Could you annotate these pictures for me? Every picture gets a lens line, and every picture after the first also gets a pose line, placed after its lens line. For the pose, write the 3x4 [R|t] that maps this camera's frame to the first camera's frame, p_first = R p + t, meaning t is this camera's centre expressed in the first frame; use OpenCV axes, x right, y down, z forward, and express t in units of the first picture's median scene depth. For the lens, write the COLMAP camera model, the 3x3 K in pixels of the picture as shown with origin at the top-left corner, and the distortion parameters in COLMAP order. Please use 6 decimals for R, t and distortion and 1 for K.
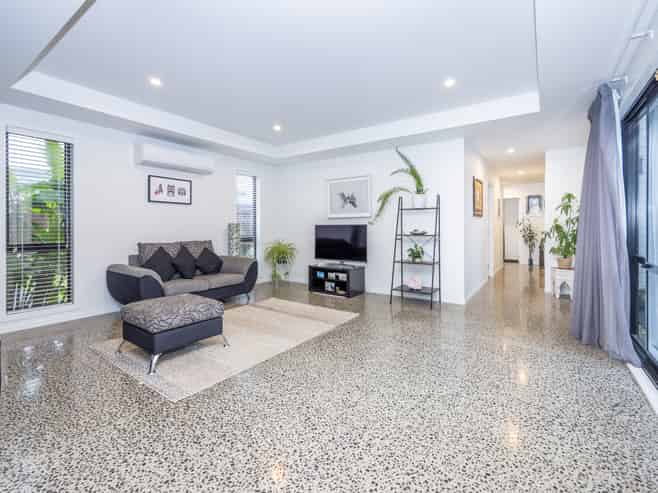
lens RADIAL K [[306.2, 0, 334.2], [0, 306.2, 252.4], [0, 0, 1]] dist [0.002736, 0.000057]
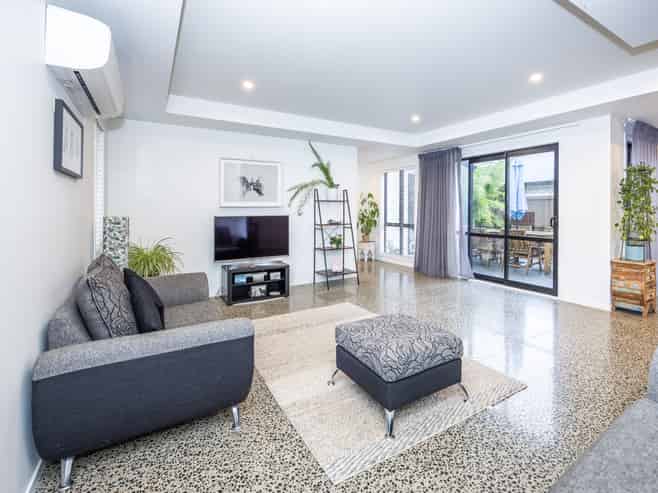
lens RADIAL K [[306.2, 0, 333.2], [0, 306.2, 239.3], [0, 0, 1]] dist [0.002736, 0.000057]
pose [[0.408924, -0.089223, 0.908196, -0.720189], [0.077209, 0.995023, 0.062989, -0.068160], [-0.909297, 0.044363, 0.413777, 0.502472]]
